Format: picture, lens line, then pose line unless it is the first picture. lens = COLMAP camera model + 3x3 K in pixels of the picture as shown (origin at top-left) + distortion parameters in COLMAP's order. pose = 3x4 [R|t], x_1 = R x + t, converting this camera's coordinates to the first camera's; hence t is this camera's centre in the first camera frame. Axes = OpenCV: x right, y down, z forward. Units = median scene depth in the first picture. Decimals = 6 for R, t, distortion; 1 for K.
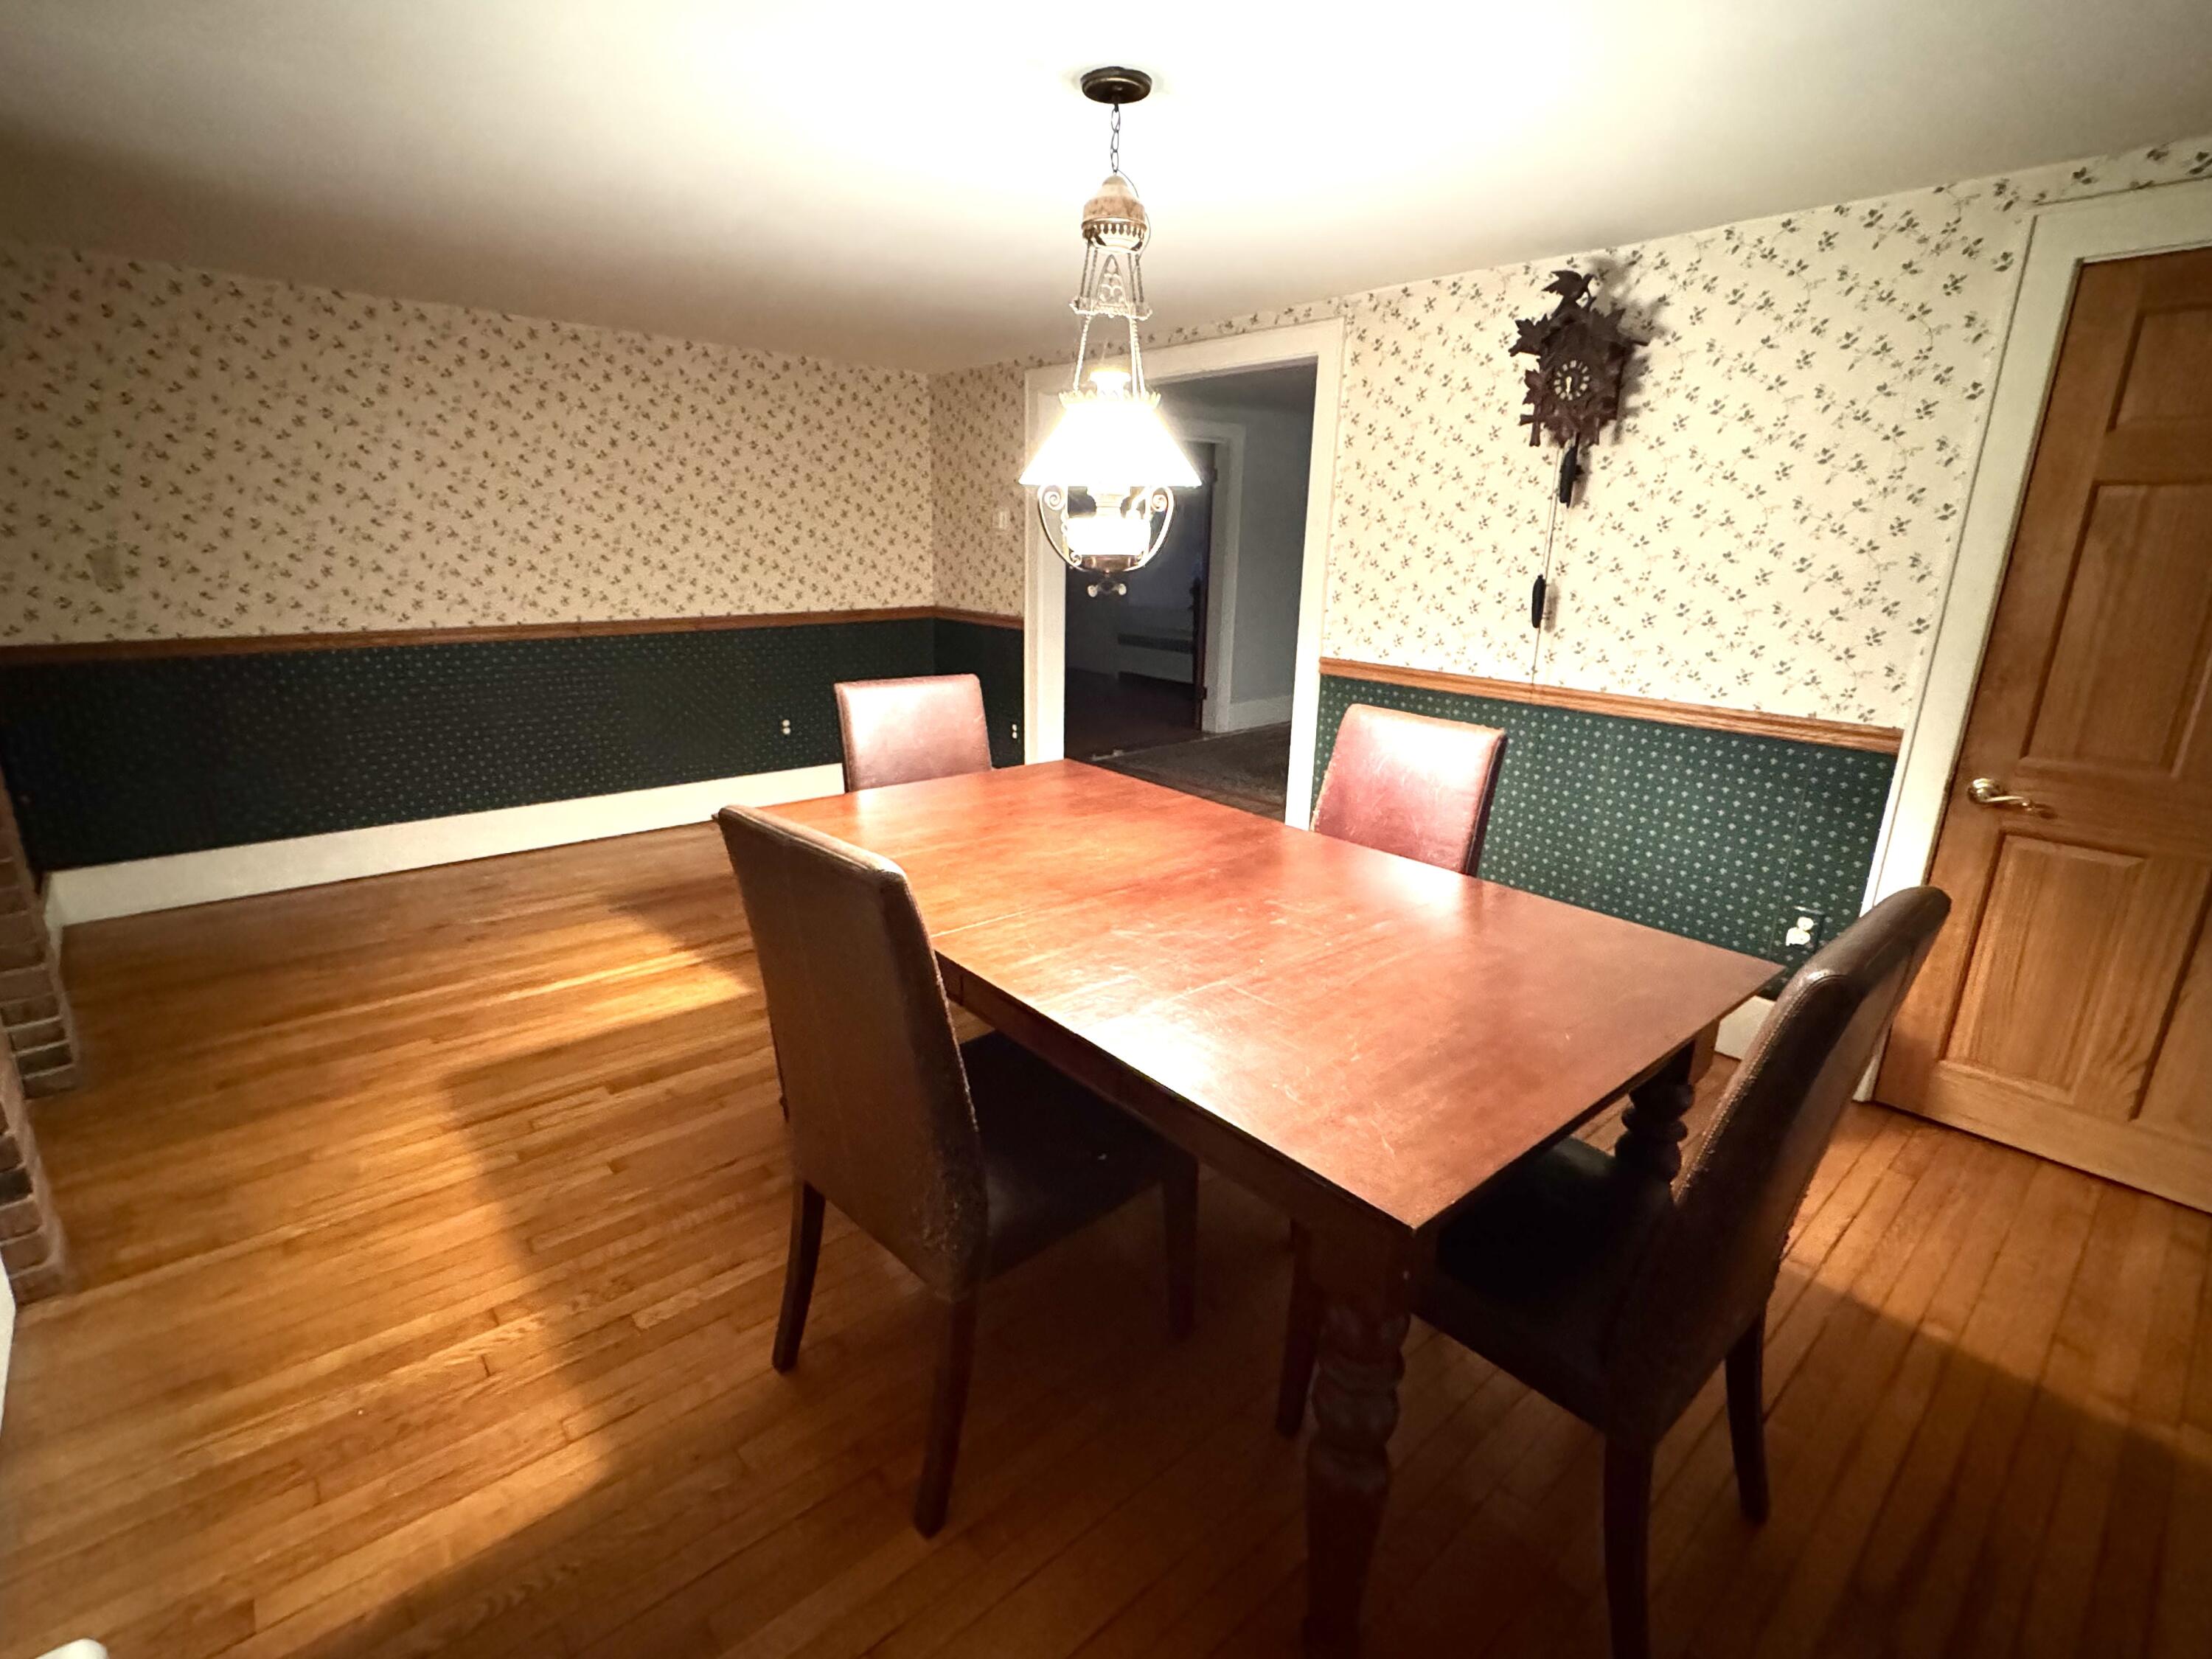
lens RADIAL K [[1040.5, 0, 1106.0], [0, 1040.5, 829.5], [0, 0, 1]] dist [-0.003503, 0.000417]
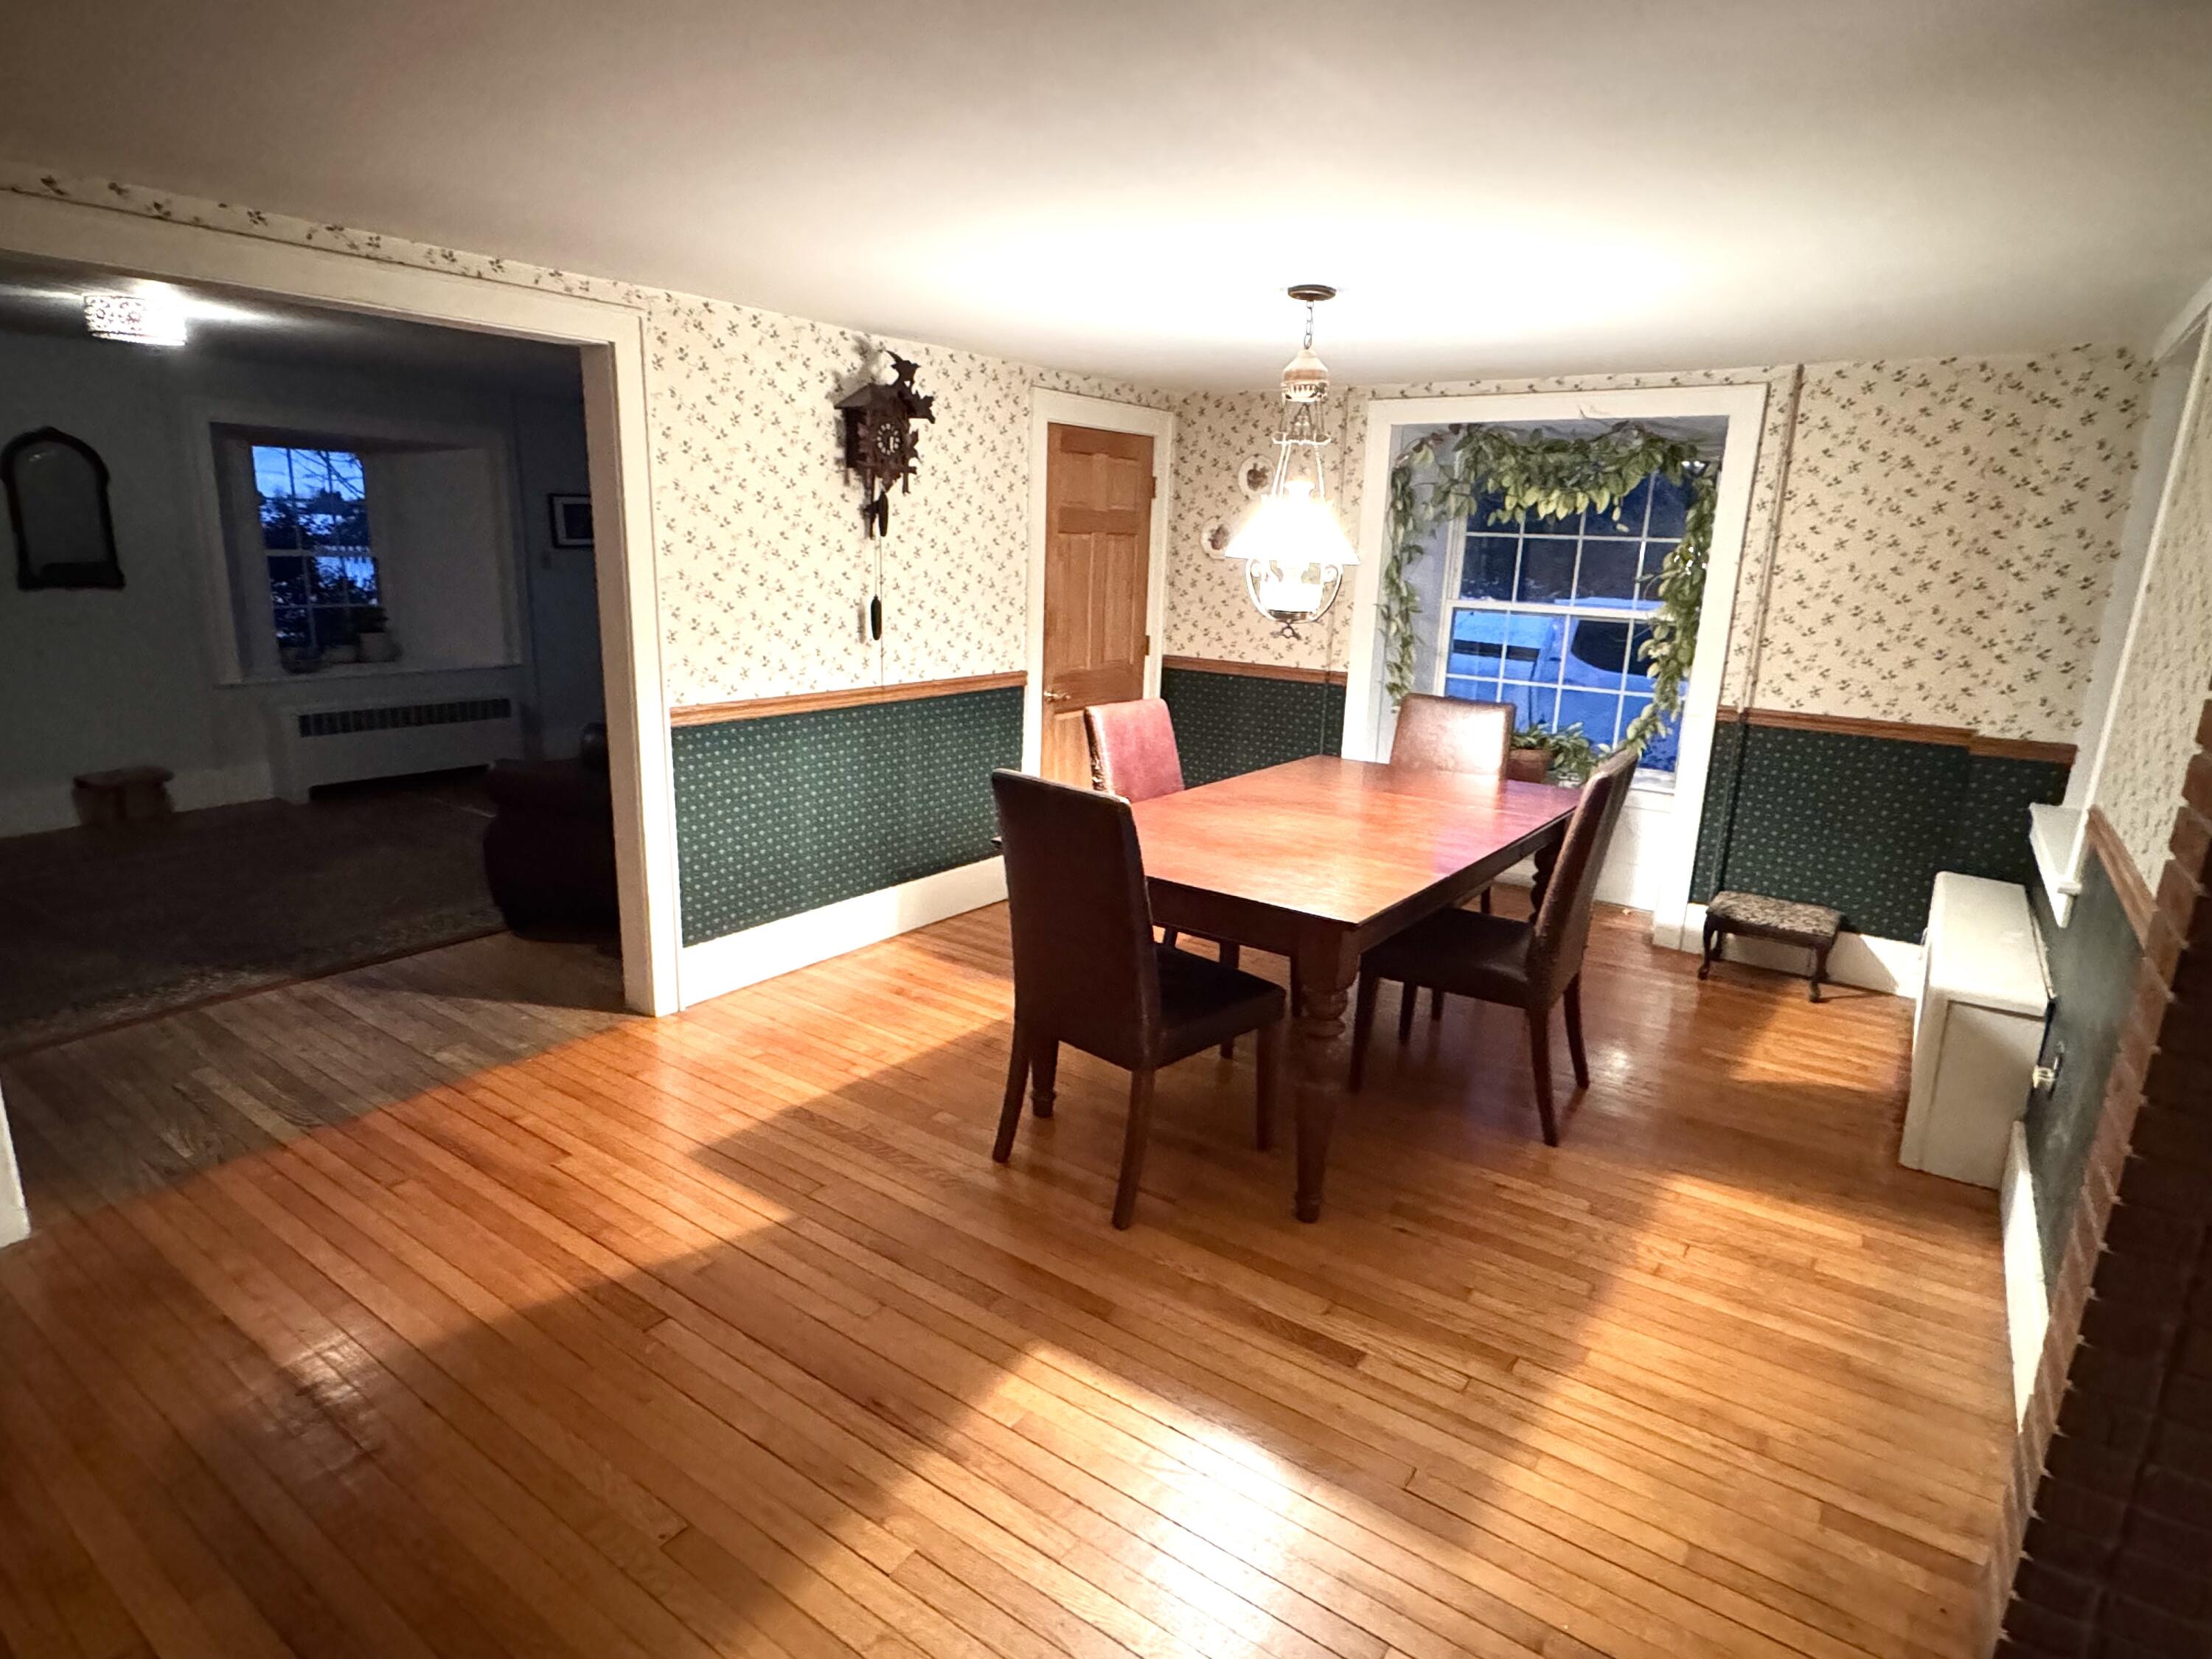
lens RADIAL K [[1347.7, 0, 1106.0], [0, 1347.7, 829.5], [0, 0, 1]] dist [0.005205, 0.000202]
pose [[-0.281472, -0.228948, 0.931856, -1.301201], [0.231400, 0.926264, 0.297470, -0.449583], [-0.931251, 0.299361, -0.207739, 1.318924]]
